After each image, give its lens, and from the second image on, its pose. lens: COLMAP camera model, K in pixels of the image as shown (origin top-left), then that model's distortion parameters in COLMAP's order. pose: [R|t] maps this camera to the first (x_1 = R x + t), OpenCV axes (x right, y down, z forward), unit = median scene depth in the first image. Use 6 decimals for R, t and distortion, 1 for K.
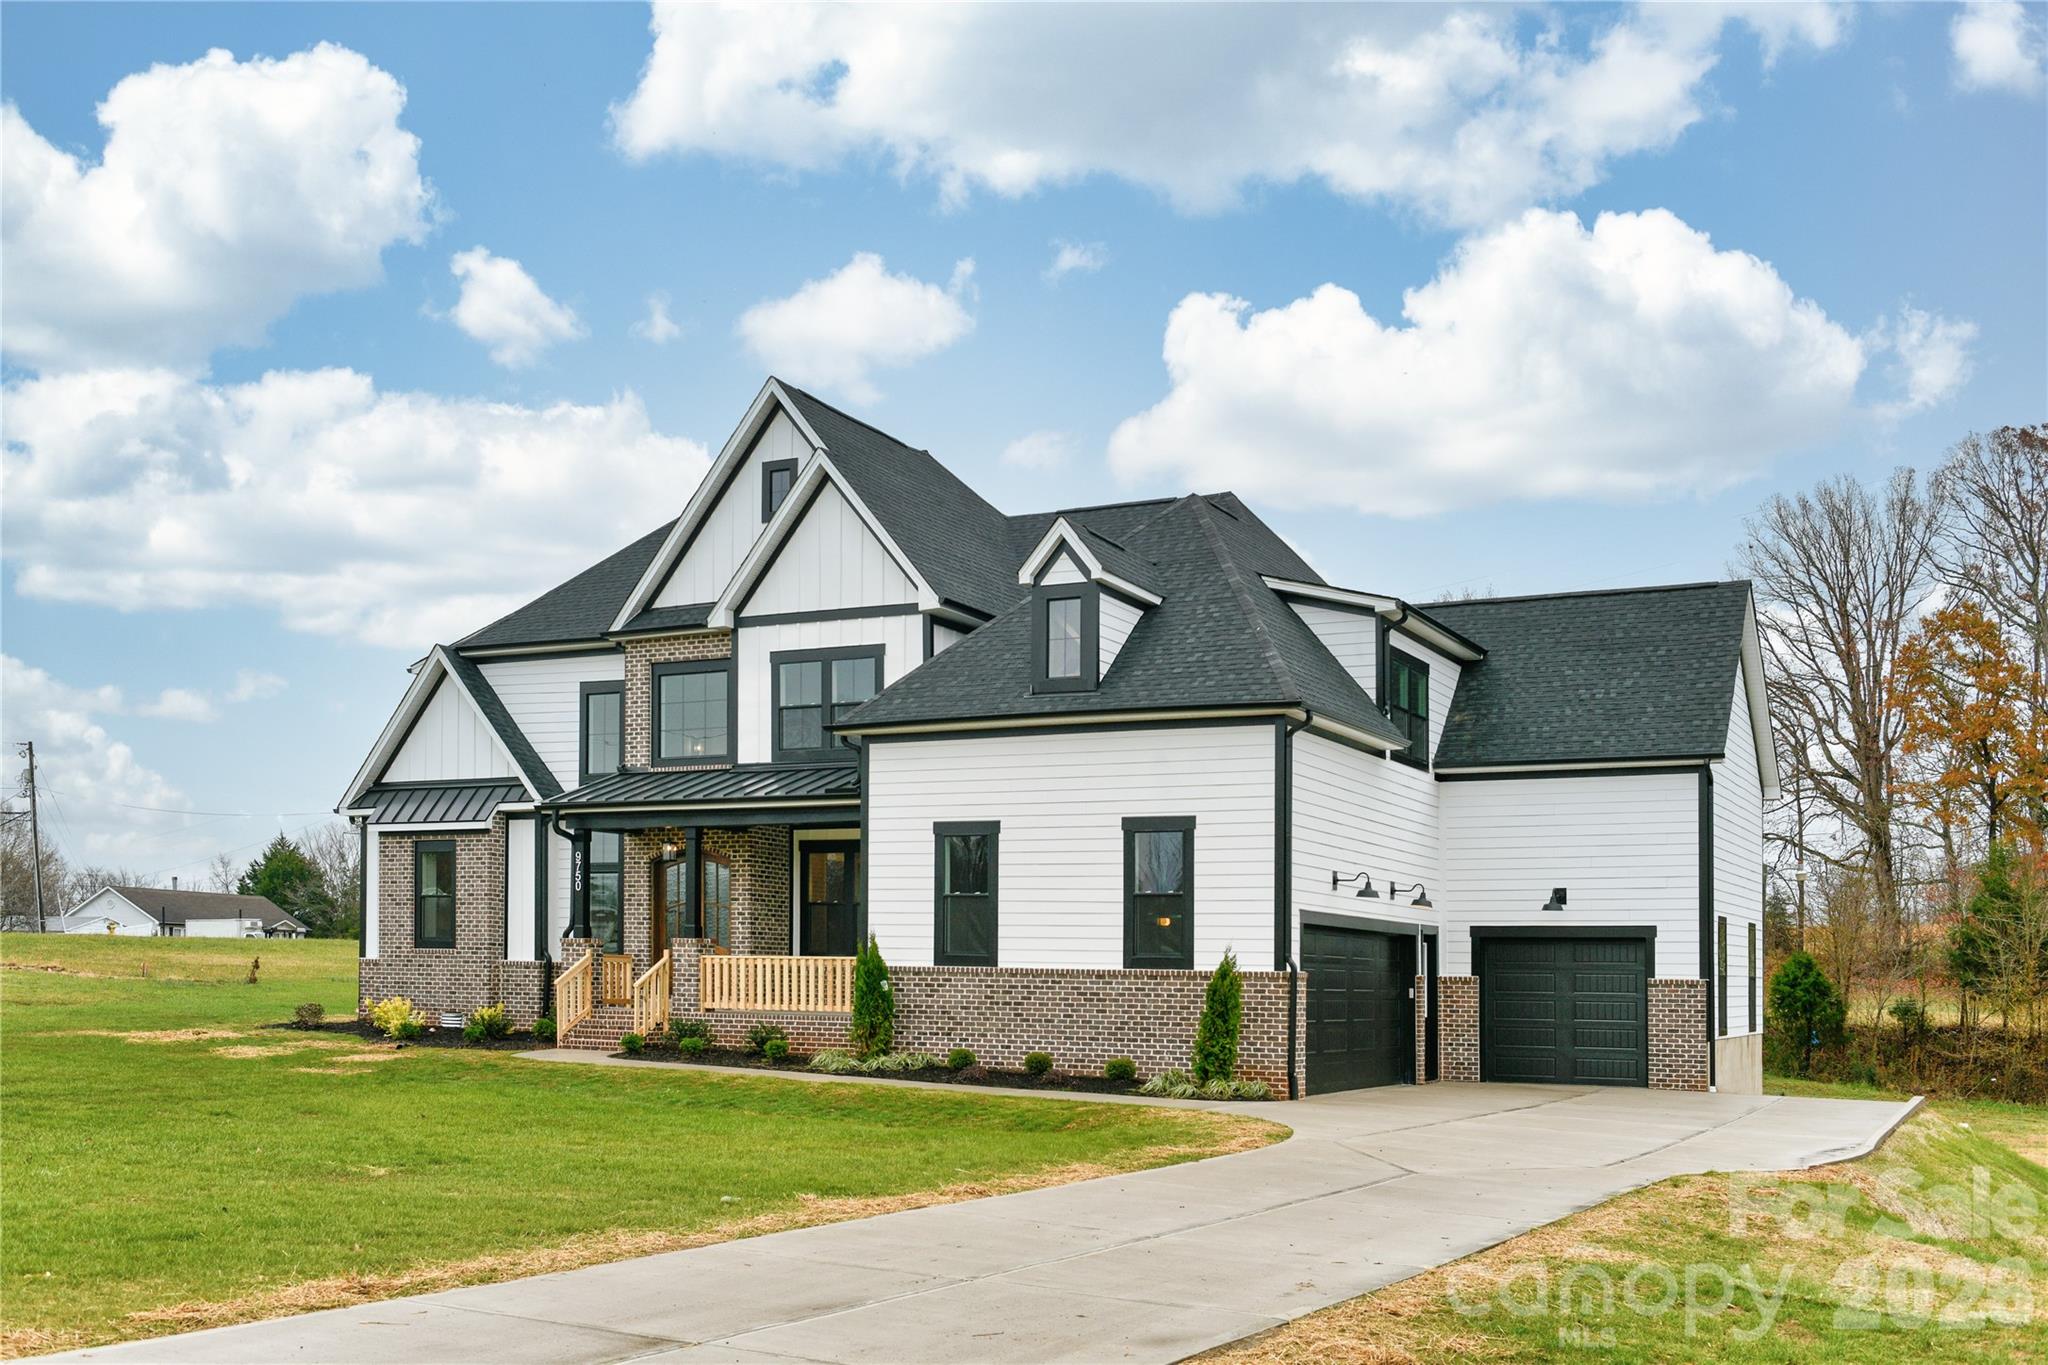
lens RADIAL K [[2078.1, 0, 1024.0], [0, 2078.1, 682.5], [0, 0, 1]] dist [-0.070440, 0.001480]
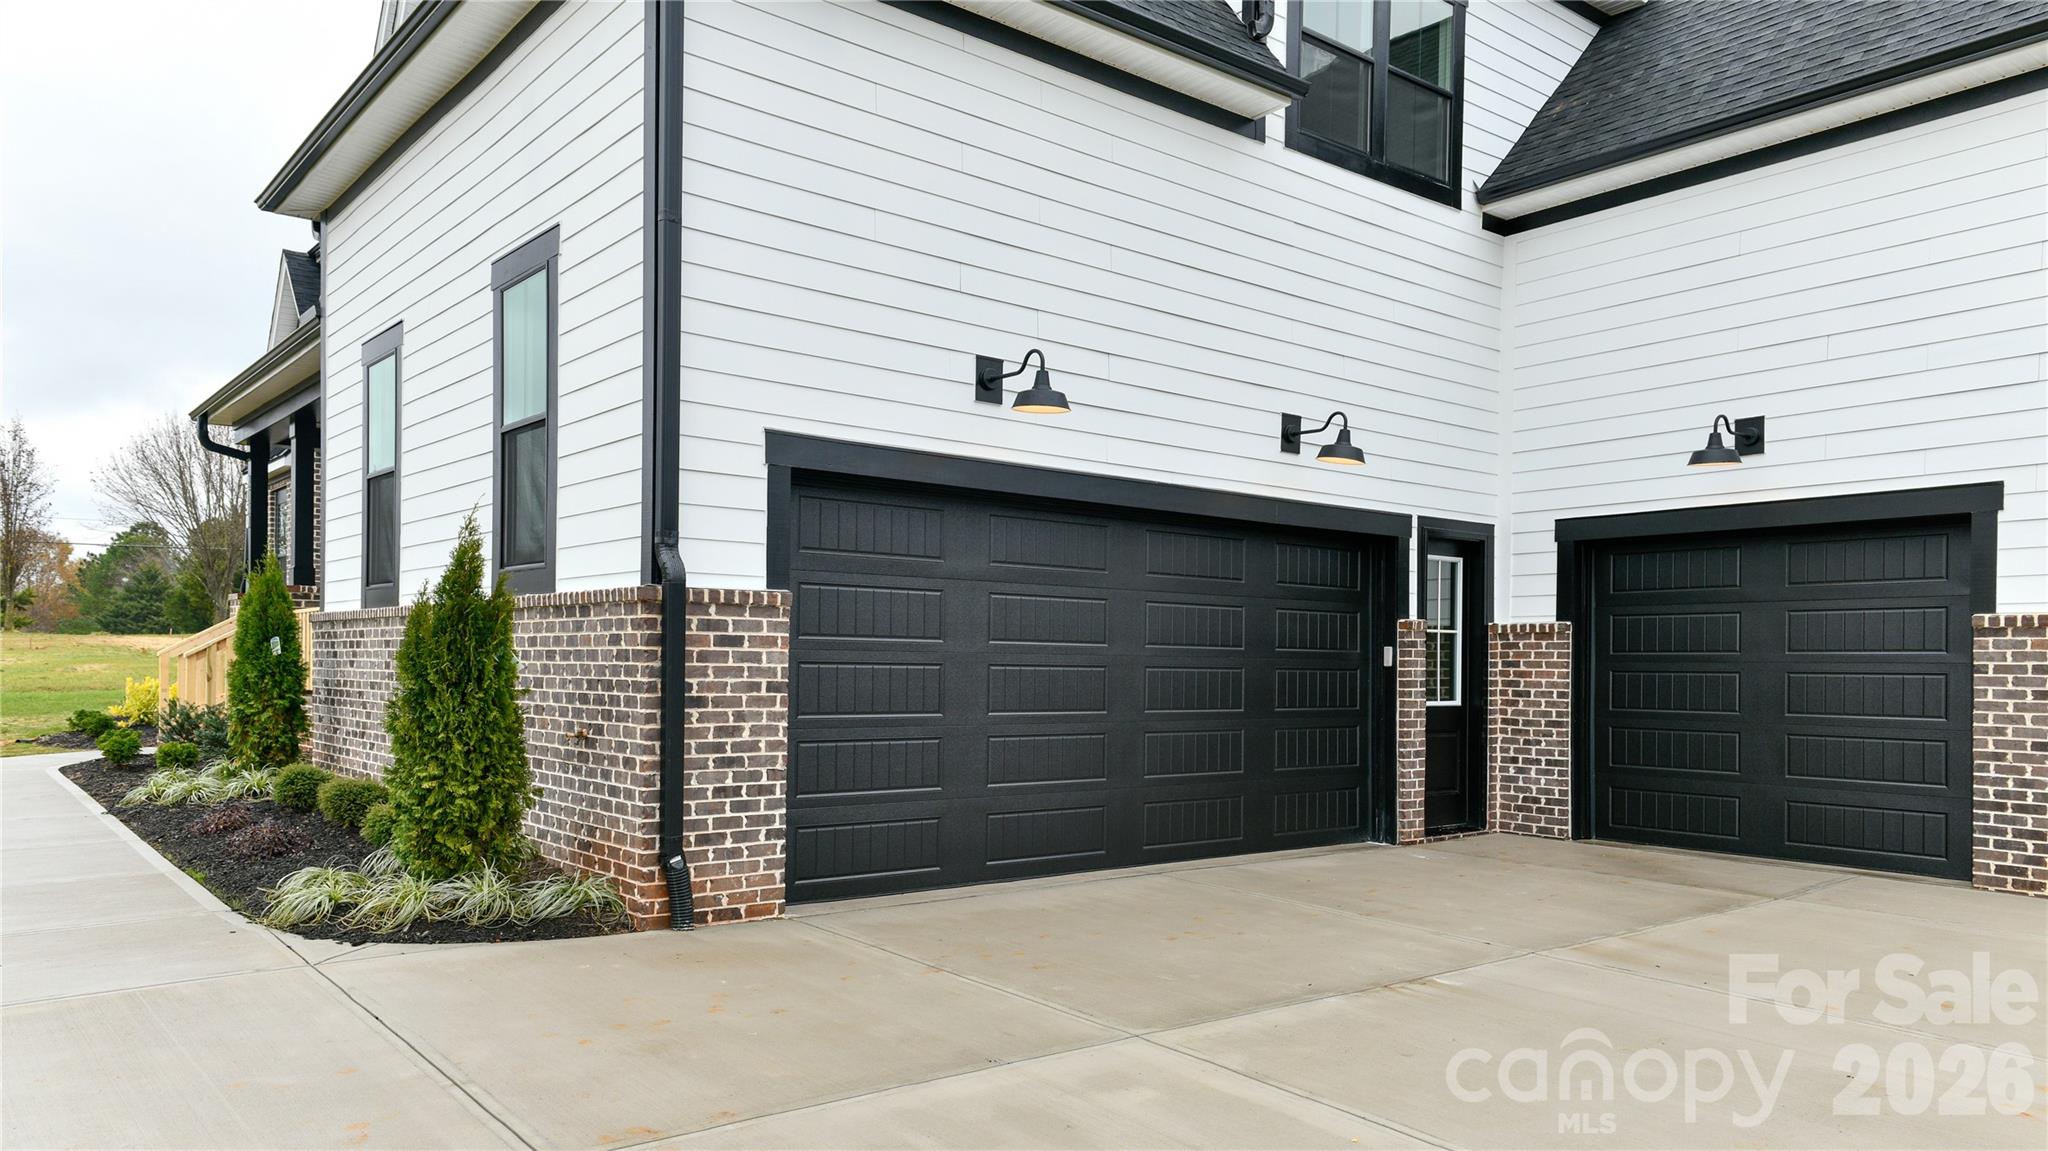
lens RADIAL K [[1400.2, 0, 1023.2], [0, 1400.2, 650.0], [0, 0, 1]] dist [0.036536, -0.000530]
pose [[0.915284, -0.012710, -0.402608, 0.237477], [0.063232, 0.991644, 0.112445, 0.104335], [0.397814, -0.128377, 0.908440, 0.655034]]
